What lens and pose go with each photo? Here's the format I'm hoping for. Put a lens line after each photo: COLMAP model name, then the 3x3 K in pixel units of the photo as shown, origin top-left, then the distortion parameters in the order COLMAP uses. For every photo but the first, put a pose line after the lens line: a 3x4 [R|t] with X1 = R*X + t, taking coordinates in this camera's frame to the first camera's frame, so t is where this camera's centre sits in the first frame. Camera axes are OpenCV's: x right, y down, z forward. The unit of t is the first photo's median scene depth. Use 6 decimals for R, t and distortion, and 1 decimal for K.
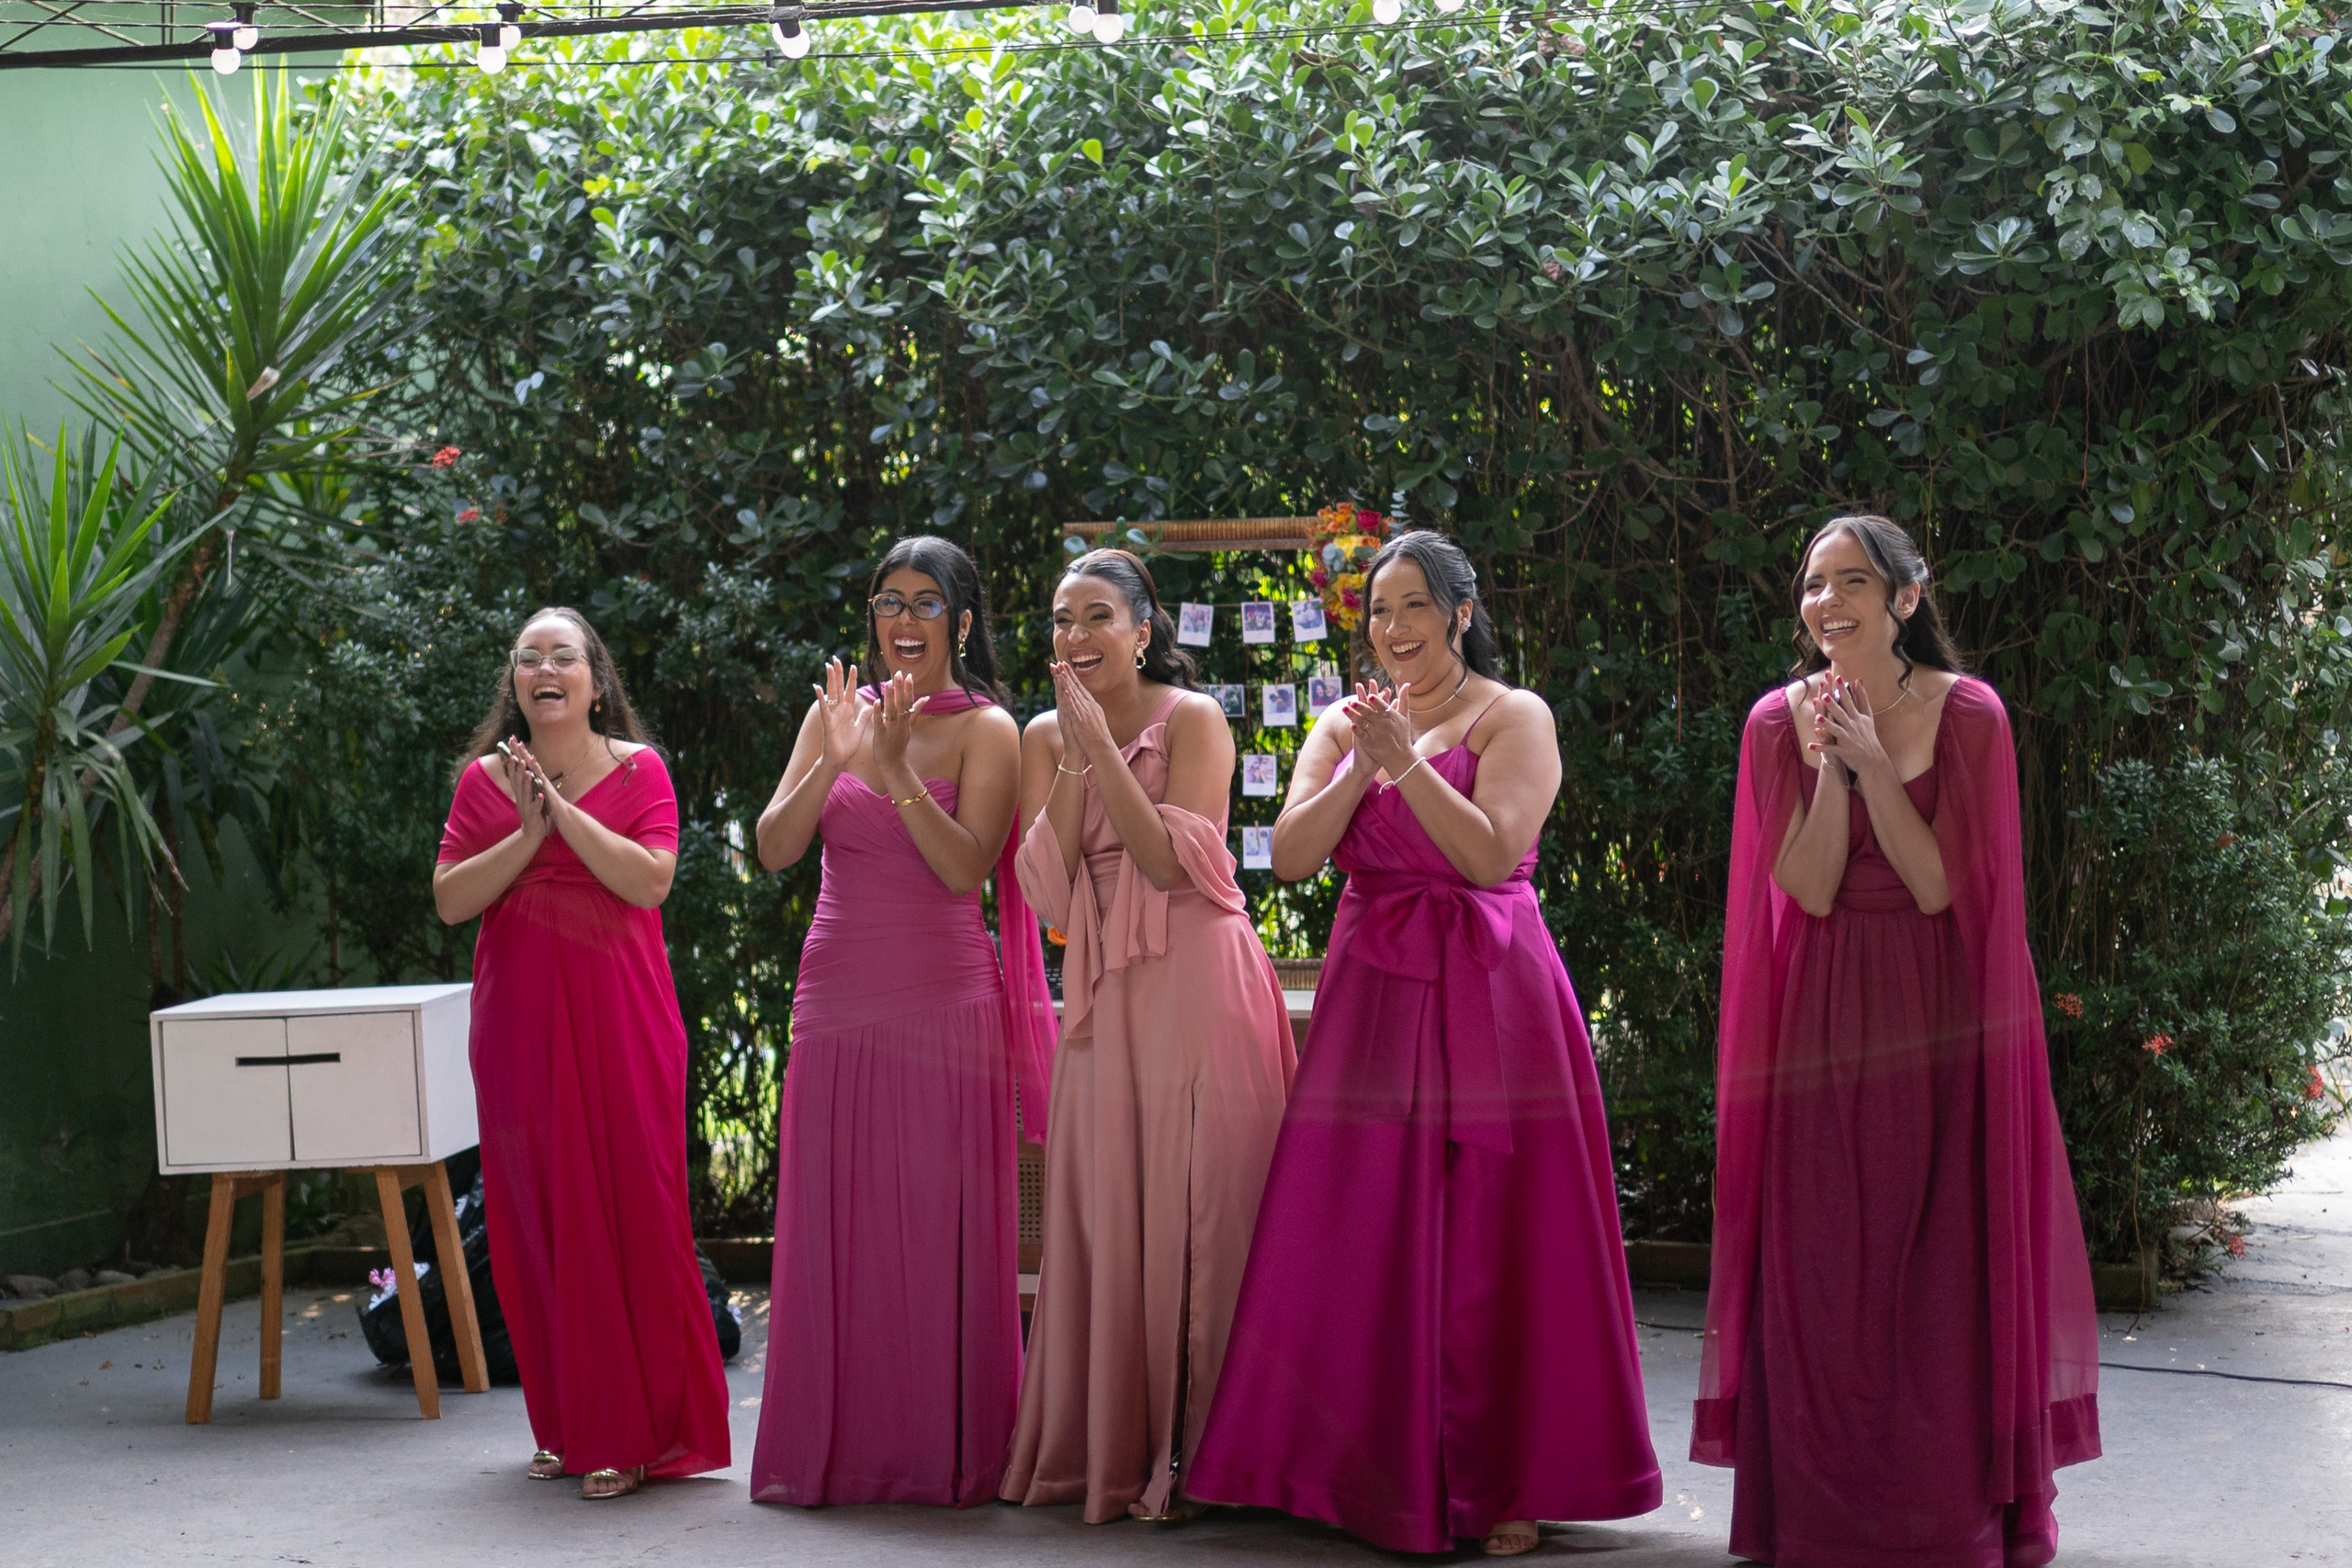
lens RADIAL K [[4028.7, 0, 1004.0], [0, 4028.7, 705.1], [0, 0, 1]] dist [0.012300, 0.000000]
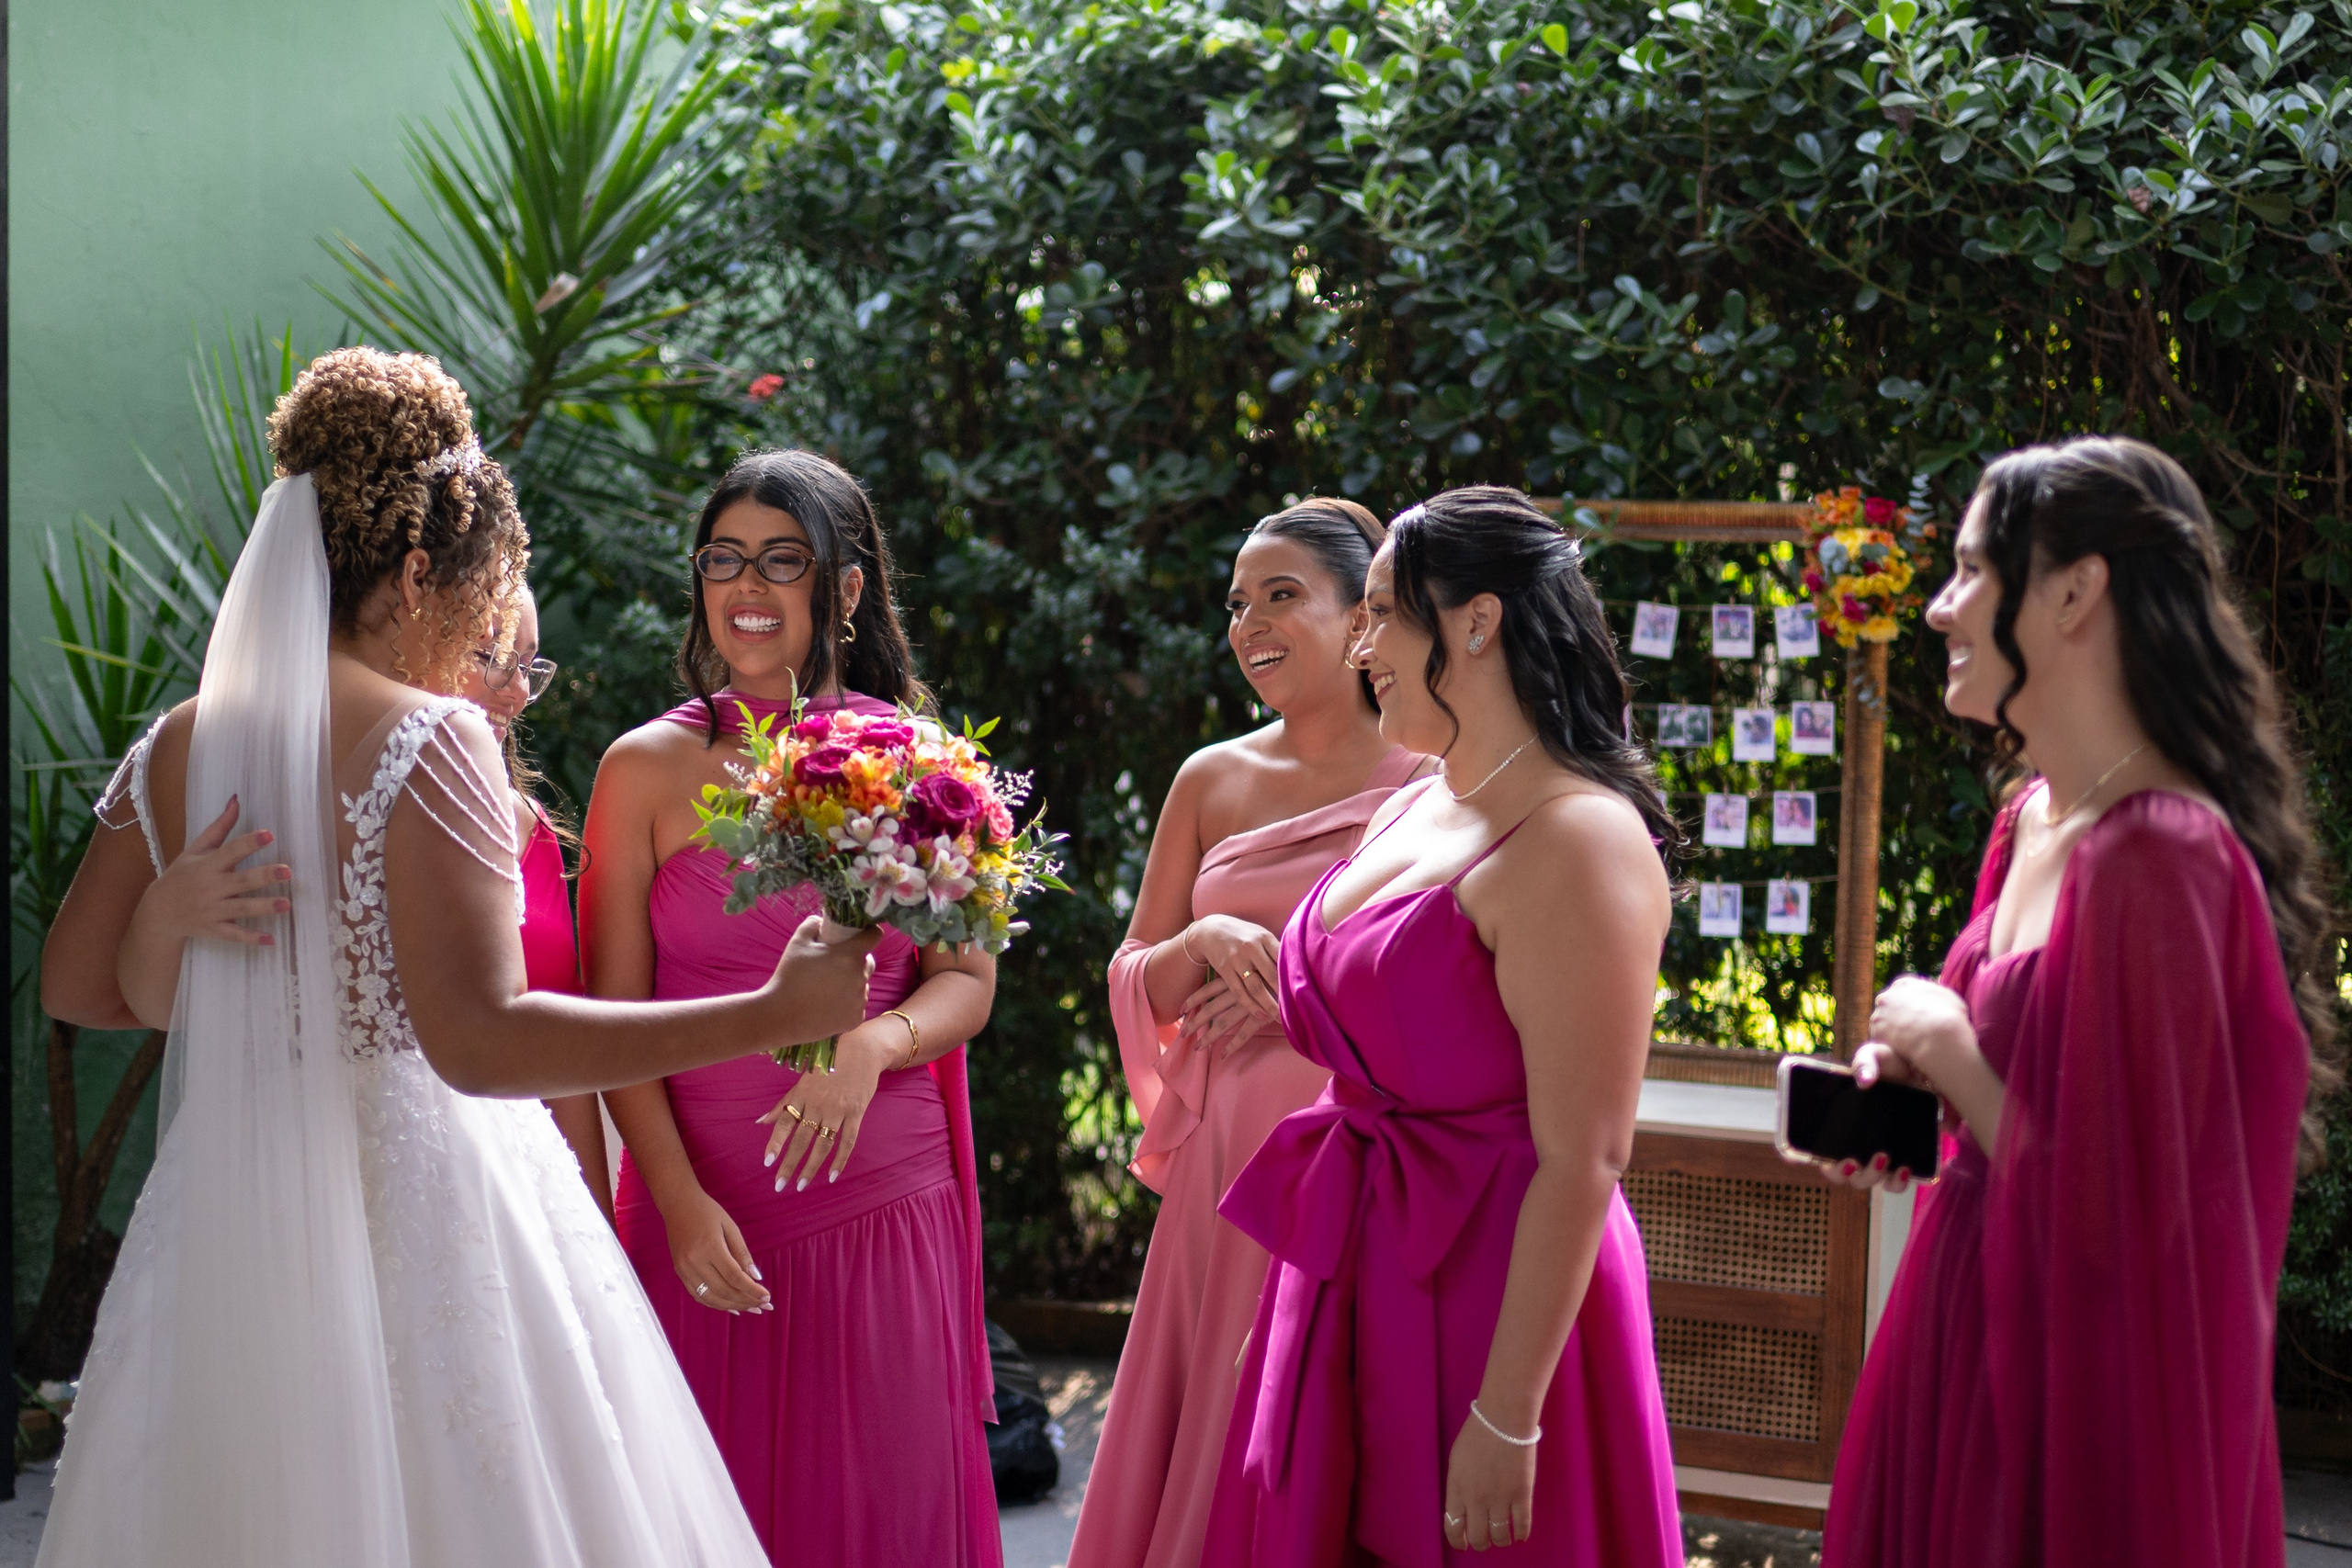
lens RADIAL K [[3602.3, 0, 1173.9], [0, 3602.3, 789.7], [0, 0, 1]] dist [-0.004300, 0.000000]
pose [[0.995760, 0.046071, -0.079627, 0.010253], [-0.042635, 0.998107, 0.044329, -0.015705], [0.081518, -0.040746, 0.995839, 0.265978]]
